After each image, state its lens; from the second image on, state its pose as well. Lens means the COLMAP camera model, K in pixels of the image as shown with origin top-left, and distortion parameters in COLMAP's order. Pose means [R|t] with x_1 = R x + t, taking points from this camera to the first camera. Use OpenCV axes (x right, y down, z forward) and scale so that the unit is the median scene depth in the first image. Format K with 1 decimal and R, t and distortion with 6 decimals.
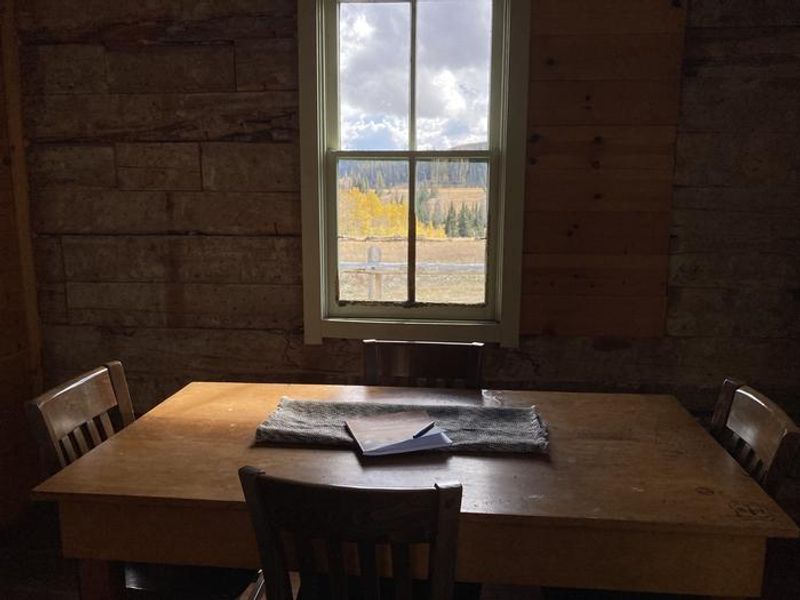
lens RADIAL K [[585.5, 0, 400.0], [0, 585.5, 300.0], [0, 0, 1]] dist [0.002155, 0.000015]
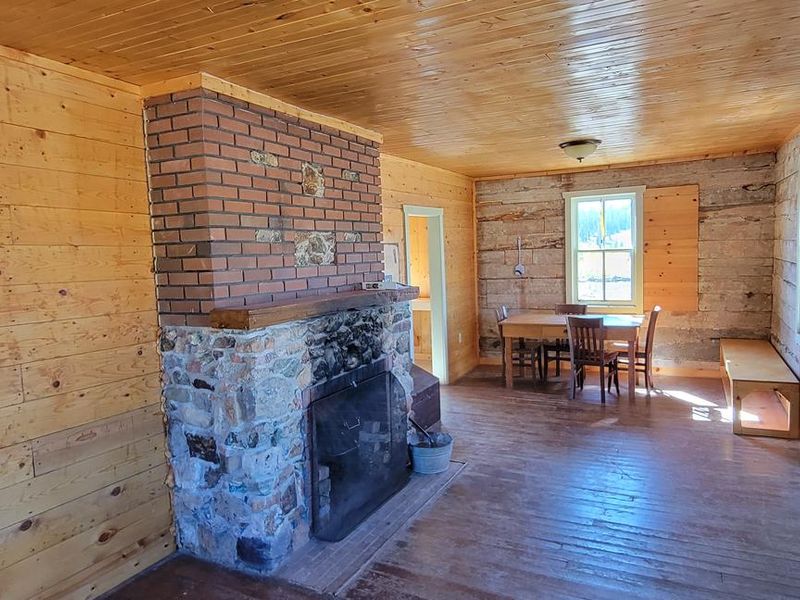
lens RADIAL K [[585.5, 0, 400.0], [0, 585.5, 300.0], [0, 0, 1]] dist [0.002155, 0.000015]
pose [[0.929640, -0.006793, -0.368405, 0.153180], [-0.013855, 0.998479, -0.053372, 0.181481], [0.368208, 0.054721, 0.928132, -2.171958]]
